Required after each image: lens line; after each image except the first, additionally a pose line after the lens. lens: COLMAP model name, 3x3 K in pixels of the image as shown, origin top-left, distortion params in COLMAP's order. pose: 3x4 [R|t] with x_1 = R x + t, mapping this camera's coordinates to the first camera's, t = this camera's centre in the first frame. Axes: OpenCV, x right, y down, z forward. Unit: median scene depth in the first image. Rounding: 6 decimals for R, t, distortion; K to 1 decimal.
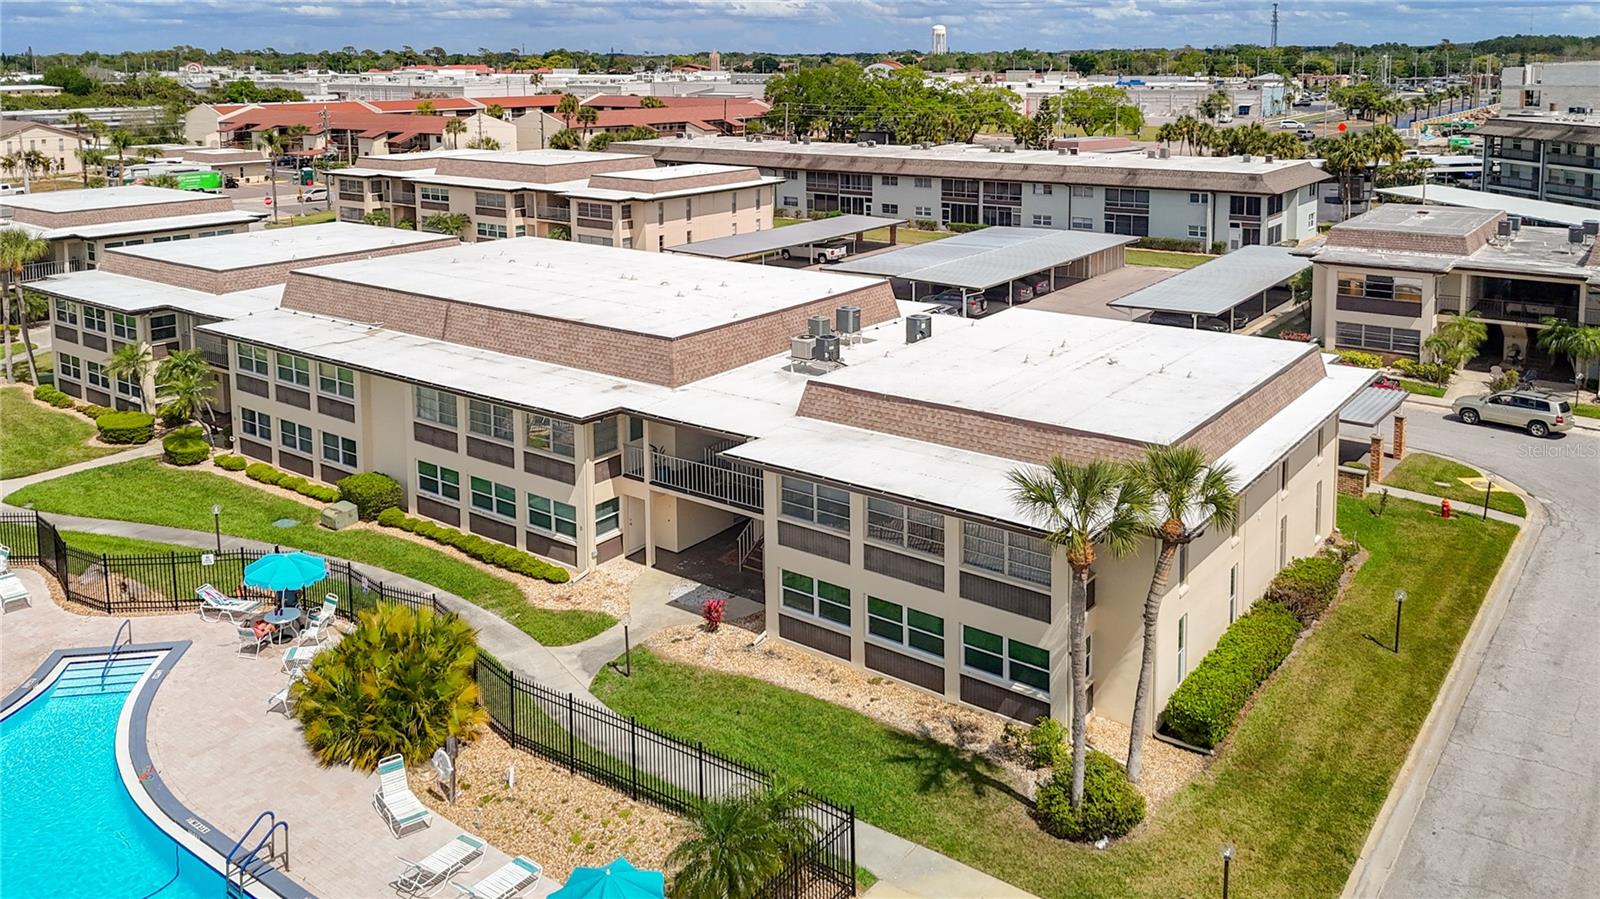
lens RADIAL K [[1217.4, 0, 802.1], [0, 1217.4, 356.6], [0, 0, 1]] dist [0.085076, -0.106573]
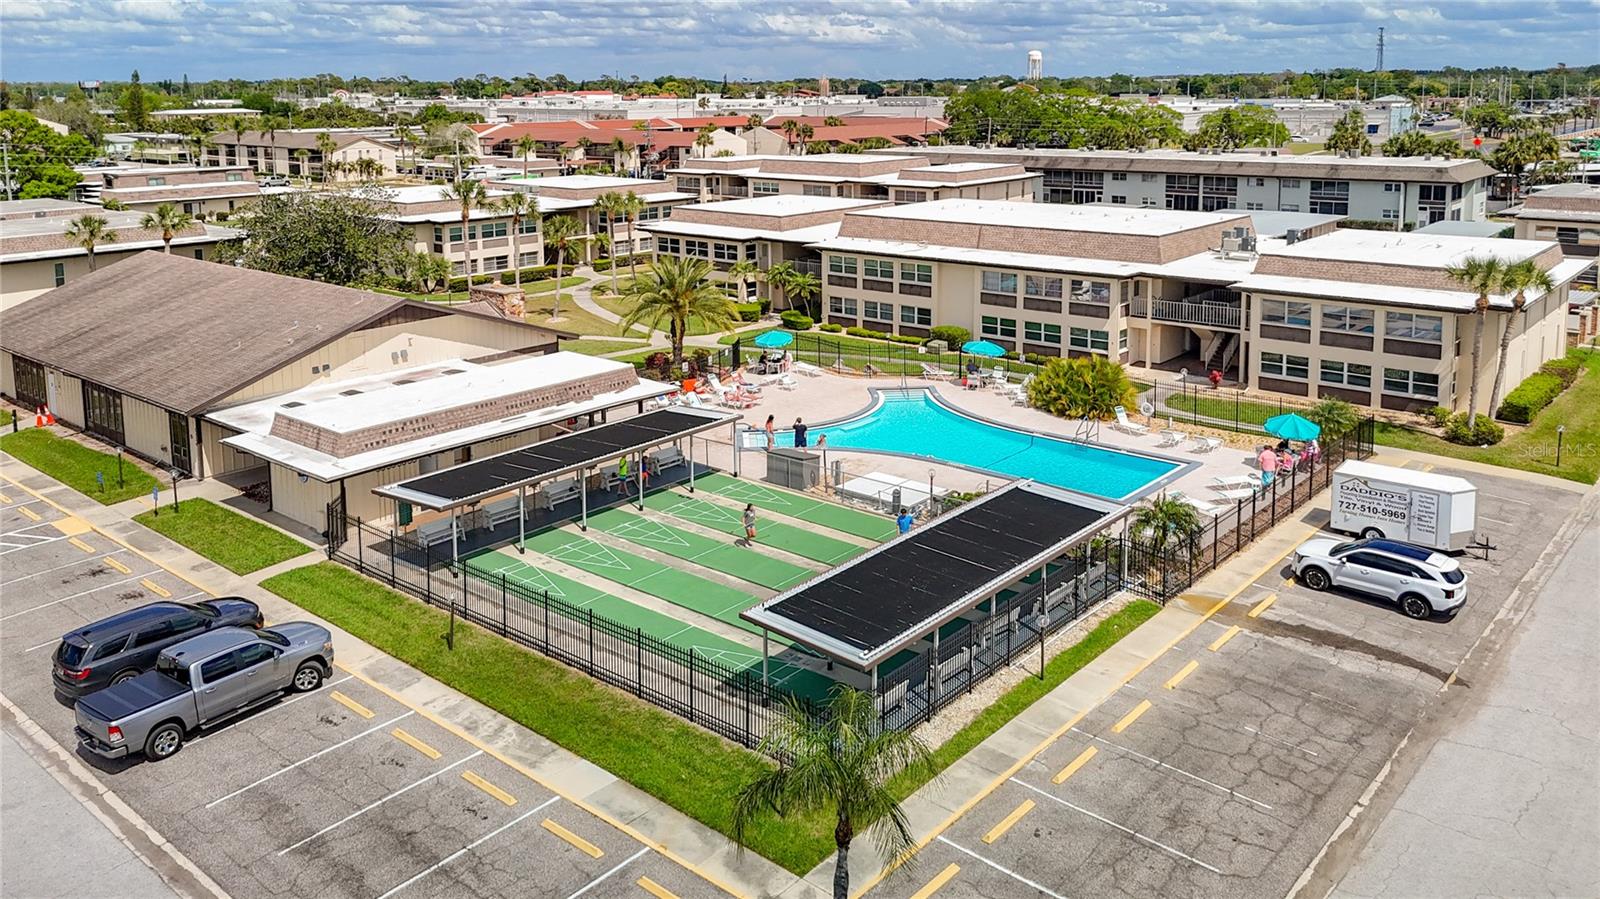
lens RADIAL K [[1217.4, 0, 802.1], [0, 1217.4, 356.6], [0, 0, 1]] dist [0.085076, -0.106573]
pose [[0.997882, 0.012414, -0.063862, -0.212131], [-0.013695, 0.999713, -0.019659, 0.083147], [0.063599, 0.020492, 0.997765, -0.315665]]
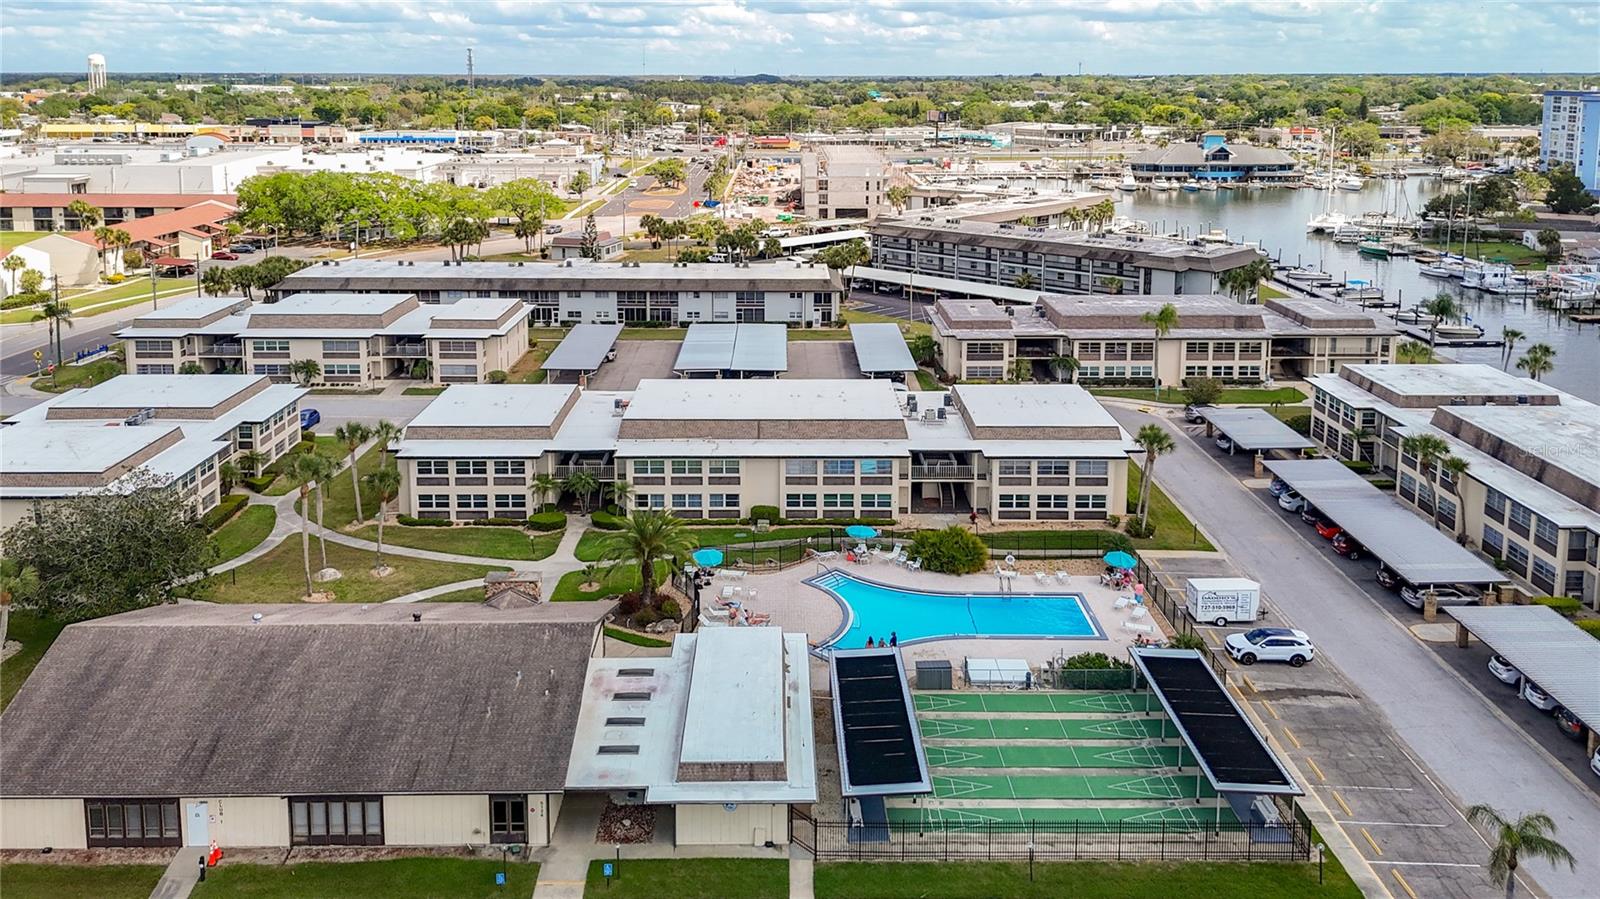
lens RADIAL K [[1217.4, 0, 802.1], [0, 1217.4, 356.6], [0, 0, 1]] dist [0.085076, -0.106573]
pose [[0.794350, -0.125568, 0.594340, -0.721906], [0.135509, 0.990377, 0.028129, -0.099796], [-0.592153, 0.058194, 0.803722, -0.355843]]
